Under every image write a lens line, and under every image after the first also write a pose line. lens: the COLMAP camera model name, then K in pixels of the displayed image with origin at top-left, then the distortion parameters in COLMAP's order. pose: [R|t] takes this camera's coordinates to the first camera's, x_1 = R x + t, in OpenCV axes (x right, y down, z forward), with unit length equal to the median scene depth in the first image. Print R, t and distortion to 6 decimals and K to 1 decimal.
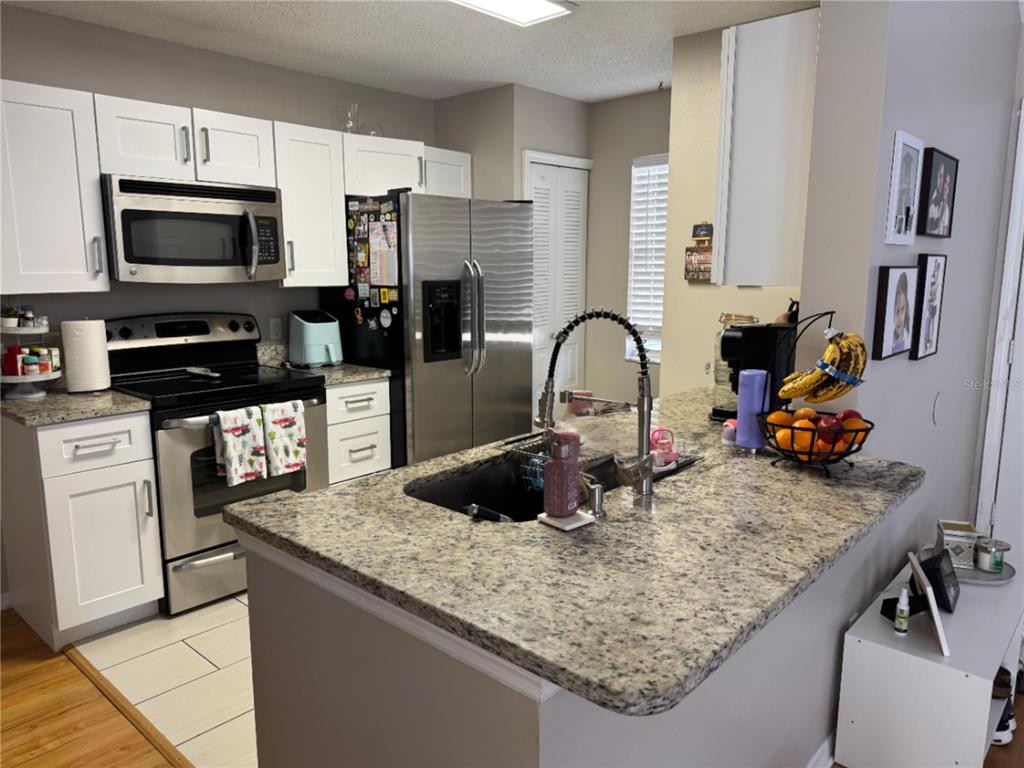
lens RADIAL K [[724.3, 0, 505.1], [0, 724.3, 387.5], [0, 0, 1]] dist [0.038502, -0.020571]
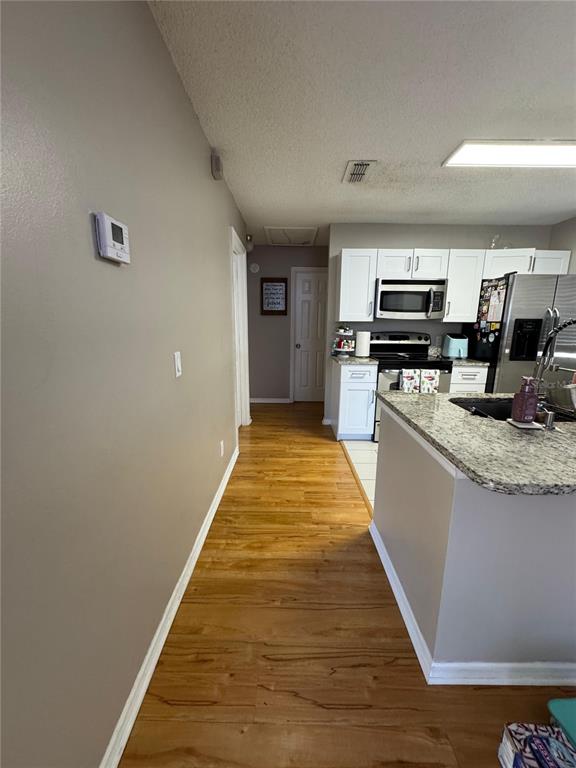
lens RADIAL K [[306.6, 0, 289.0], [0, 306.6, 383.6], [0, 0, 1]] dist [0.002600, 0.000293]
pose [[0.673451, 0.153693, -0.723078, 0.112033], [-0.133019, 0.987377, 0.085982, 0.040310], [0.727165, 0.038279, 0.685395, -0.017027]]
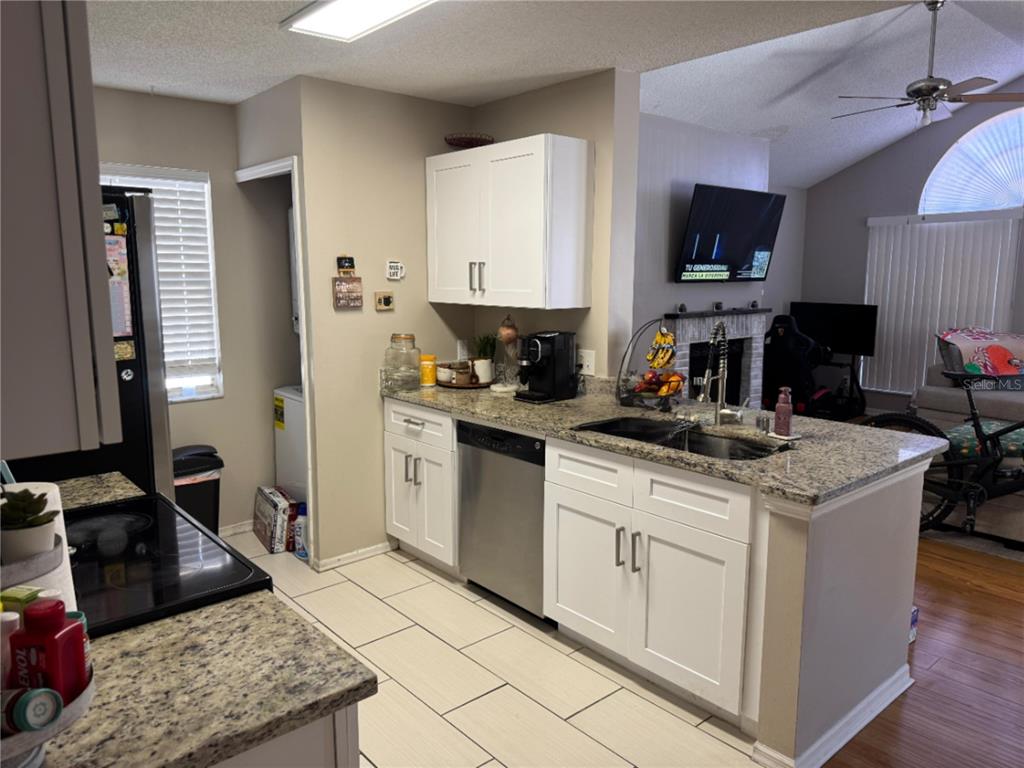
lens RADIAL K [[724.3, 0, 504.5], [0, 724.3, 378.4], [0, 0, 1]] dist [0.038502, -0.020571]
pose [[0.120250, -0.140813, 0.982706, -0.834354], [0.163385, 0.979198, 0.120318, -0.140351], [-0.979206, 0.146092, 0.140755, 0.650541]]
